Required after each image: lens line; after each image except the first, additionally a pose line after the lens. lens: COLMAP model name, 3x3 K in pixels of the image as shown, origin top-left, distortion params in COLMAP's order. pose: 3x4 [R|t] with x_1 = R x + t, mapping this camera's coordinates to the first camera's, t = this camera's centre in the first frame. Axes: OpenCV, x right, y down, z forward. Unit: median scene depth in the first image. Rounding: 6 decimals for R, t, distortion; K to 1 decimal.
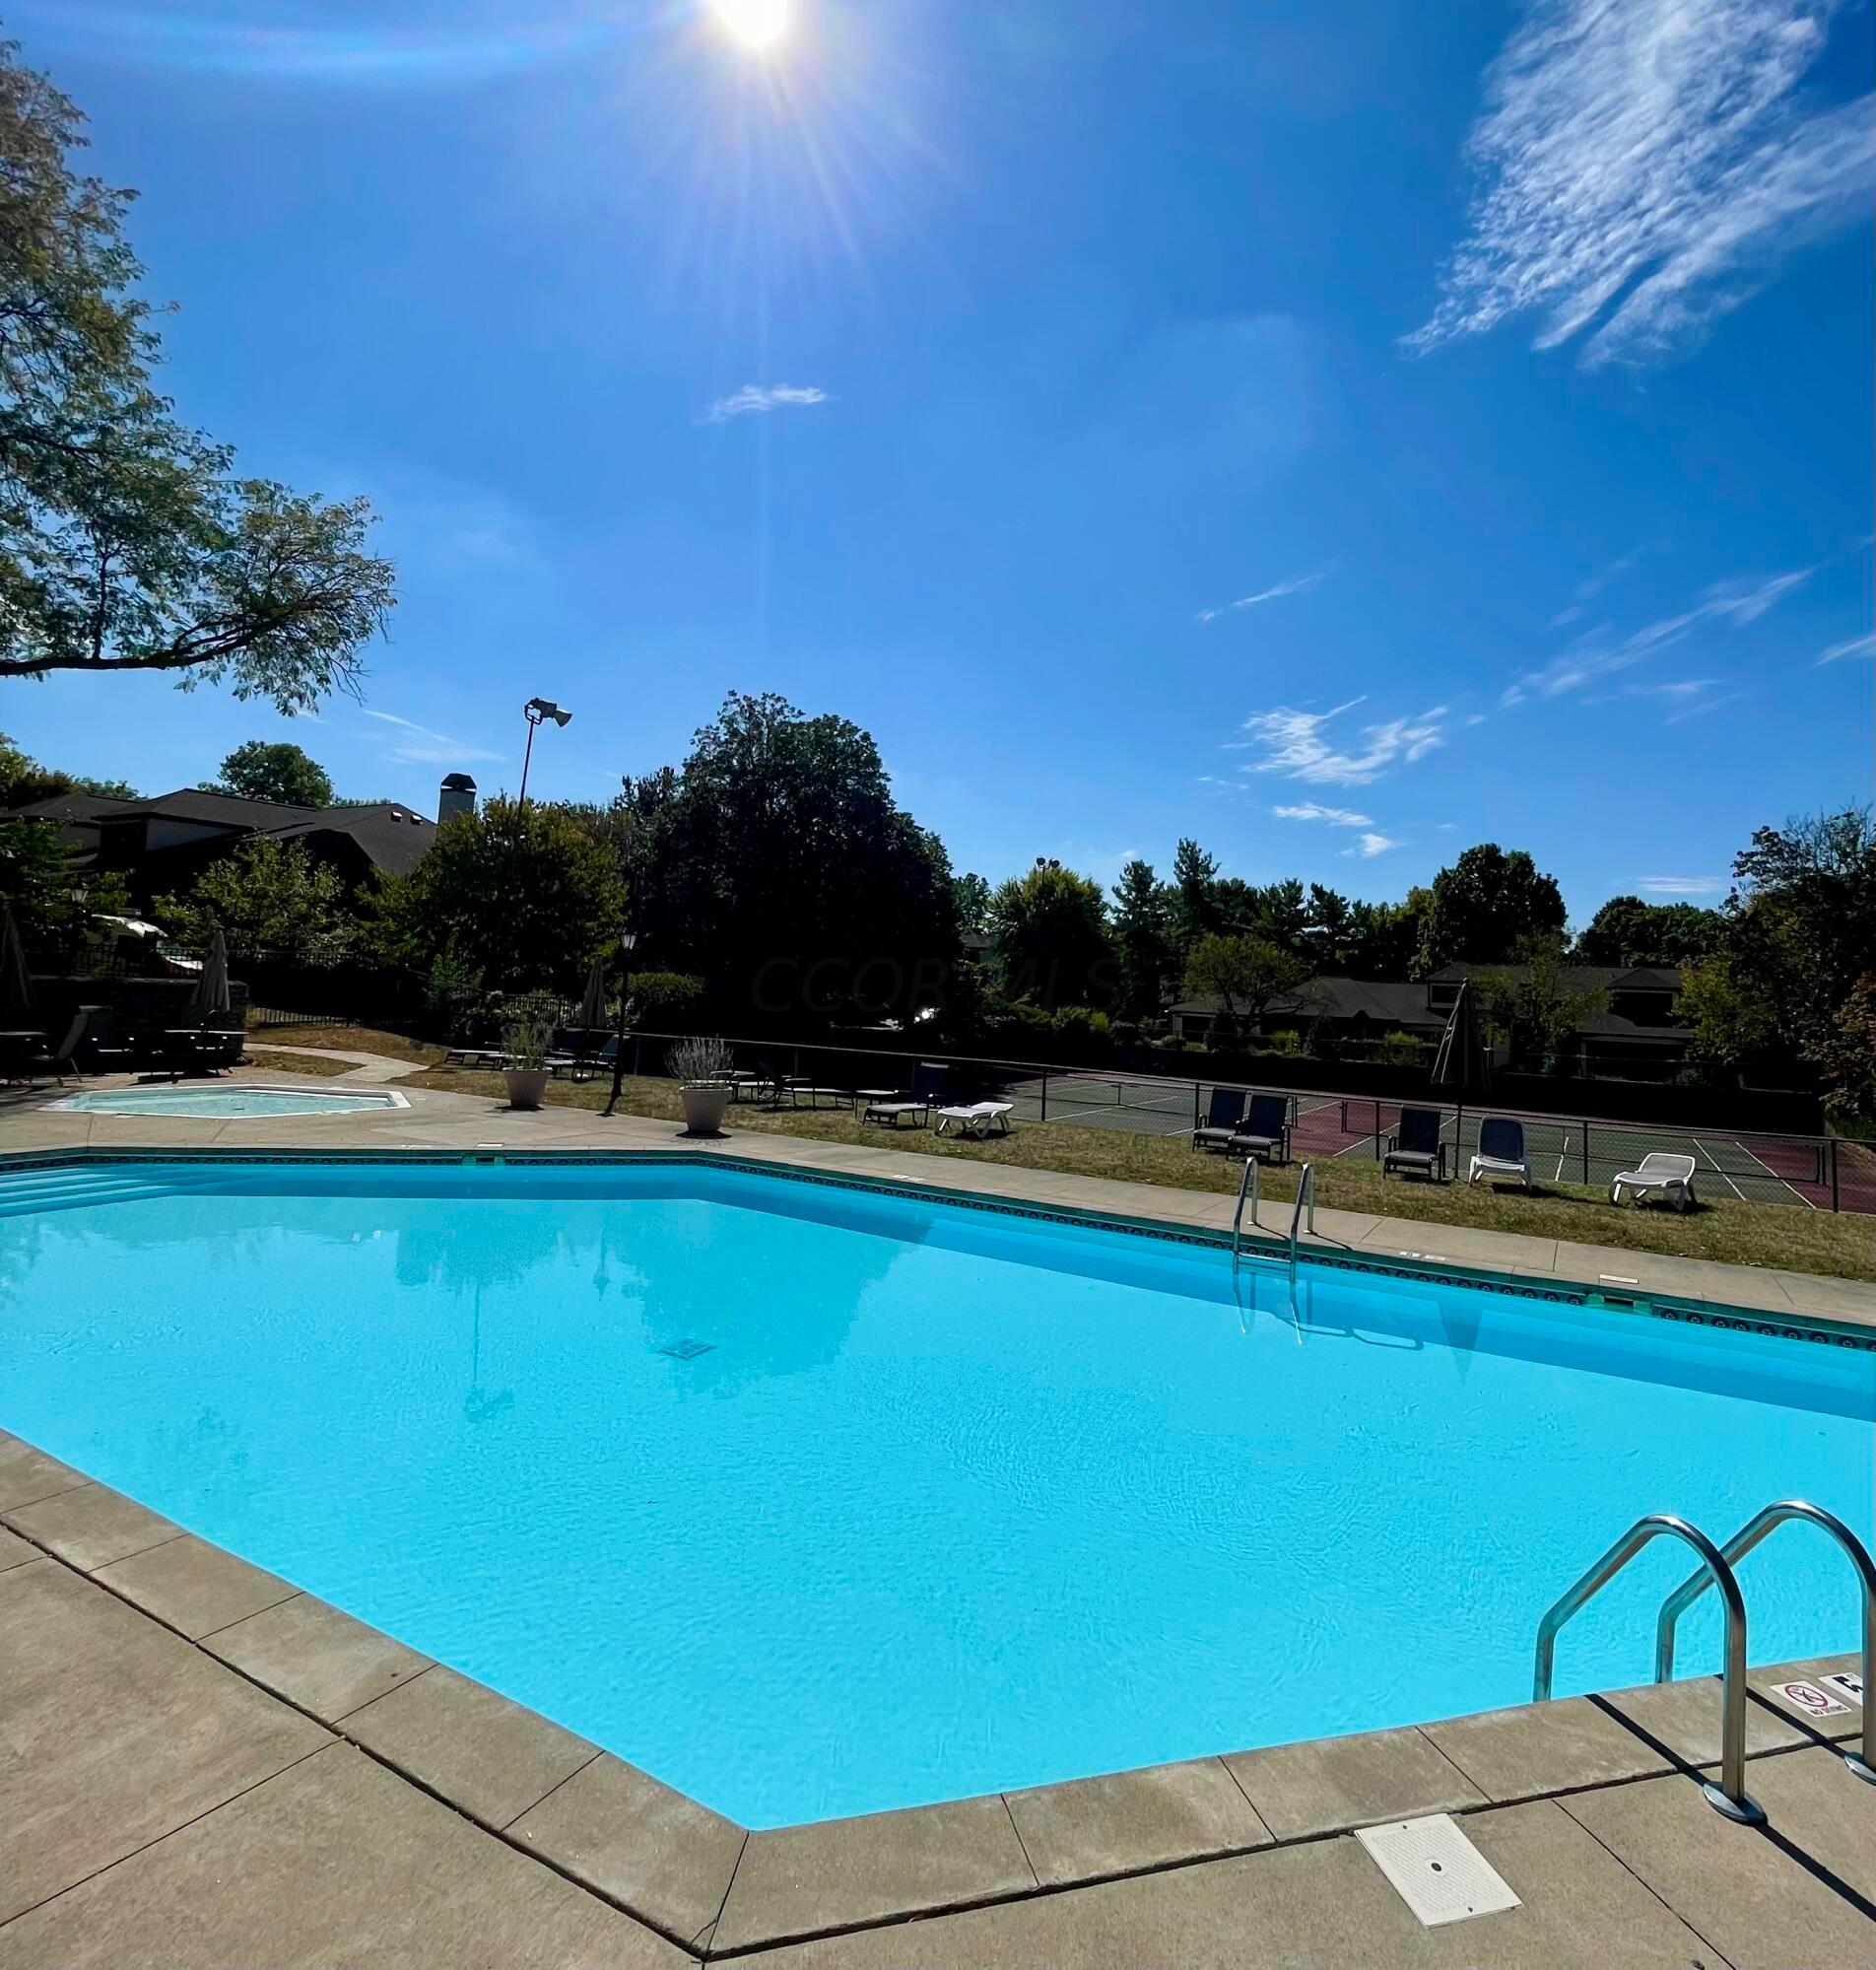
lens RADIAL K [[1051.4, 0, 970.6], [0, 1051.4, 918.6], [0, 0, 1]] dist [0.006207, 0.000671]
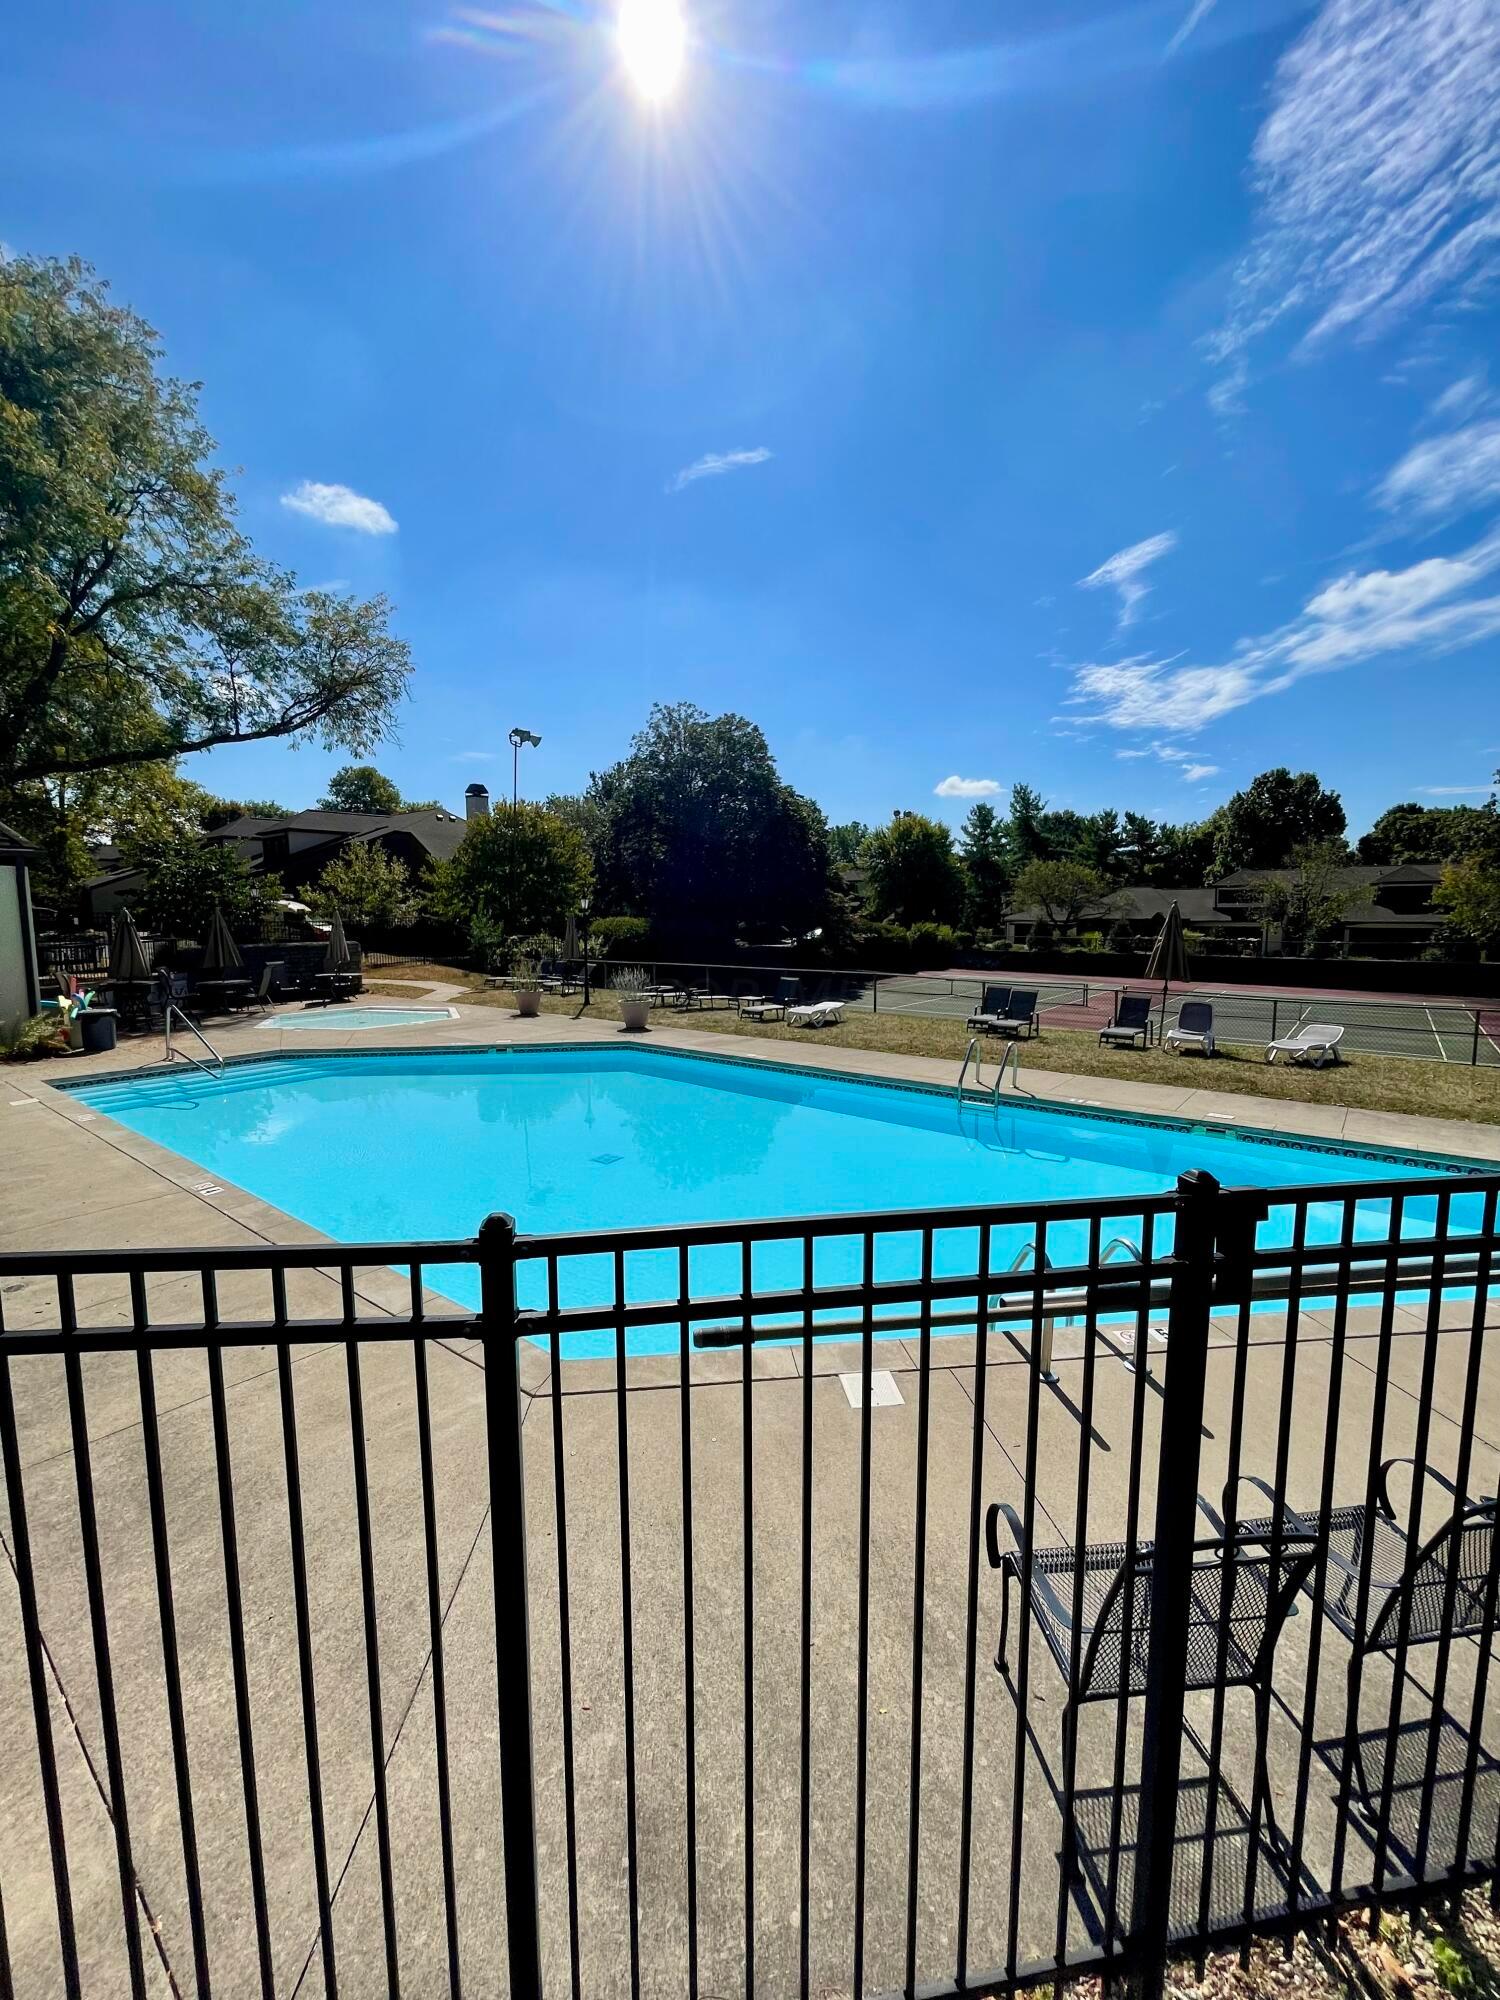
lens RADIAL K [[803.1, 0, 754.4], [0, 803.1, 1000.4], [0, 0, 1]] dist [0.009132, 0.000792]
pose [[0.984869, -0.032634, -0.170202, 0.078126], [0.063929, 0.981258, 0.181784, -0.026517], [0.161080, -0.189914, 0.968497, -0.069076]]
